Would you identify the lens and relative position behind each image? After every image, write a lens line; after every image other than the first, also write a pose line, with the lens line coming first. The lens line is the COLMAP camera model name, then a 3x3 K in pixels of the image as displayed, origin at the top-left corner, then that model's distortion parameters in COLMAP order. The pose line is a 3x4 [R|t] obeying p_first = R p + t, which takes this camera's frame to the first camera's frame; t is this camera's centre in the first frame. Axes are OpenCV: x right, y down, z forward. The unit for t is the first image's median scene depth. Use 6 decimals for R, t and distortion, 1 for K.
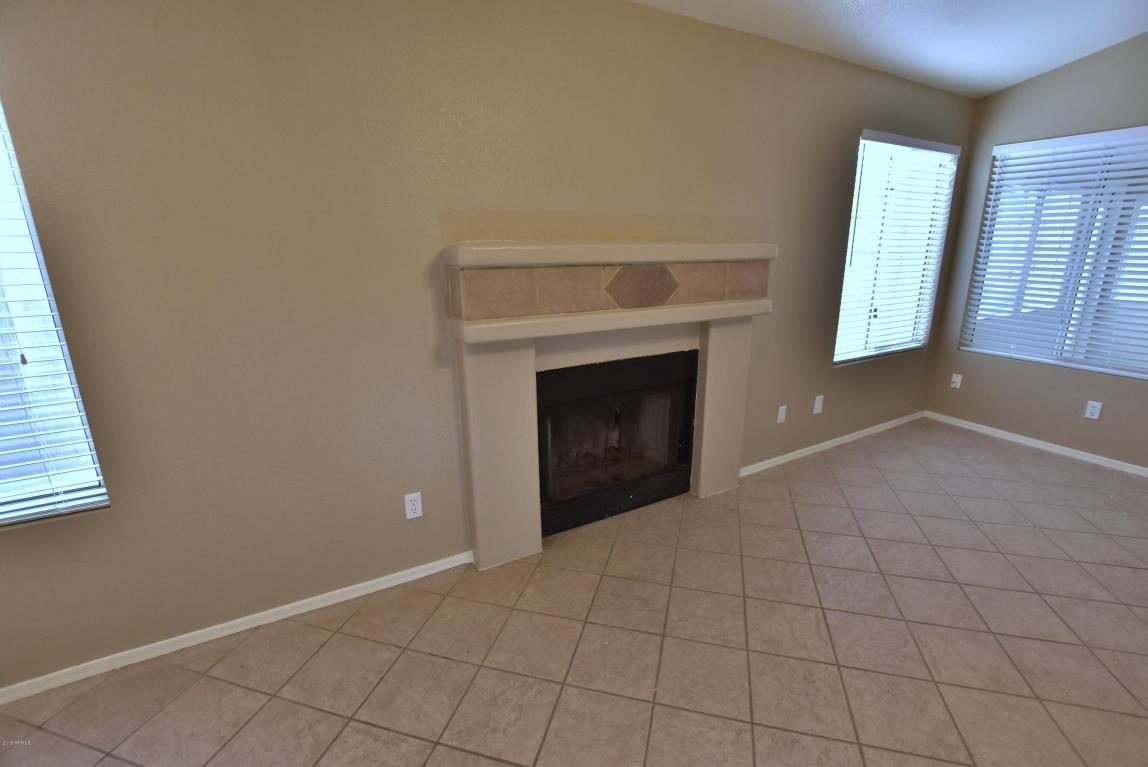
lens RADIAL K [[500.7, 0, 591.2], [0, 500.7, 377.5], [0, 0, 1]] dist [-0.016428, 0.000122]
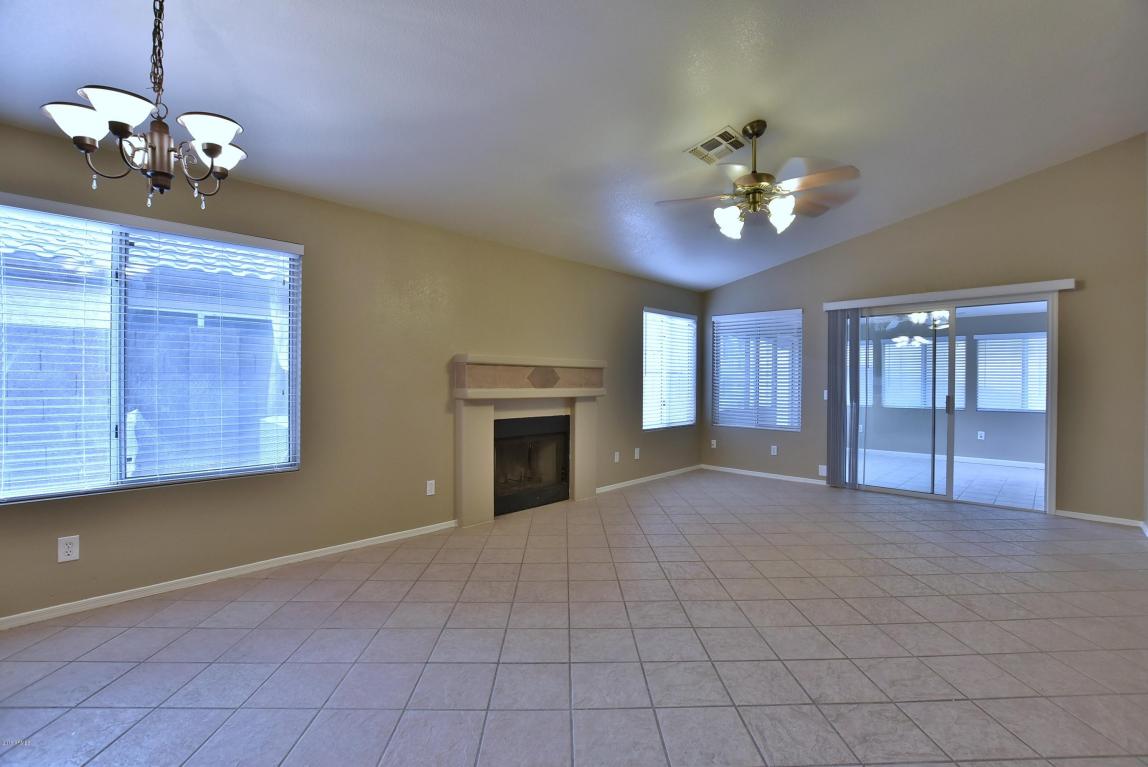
lens RADIAL K [[508.0, 0, 571.1], [0, 508.0, 380.9], [0, 0, 1]] dist [-0.032673, 0.000161]
pose [[0.964901, 0.011595, 0.262357, -0.277760], [0.057723, 0.965229, -0.254953, 0.303489], [-0.256190, 0.261149, 0.930681, -0.783136]]
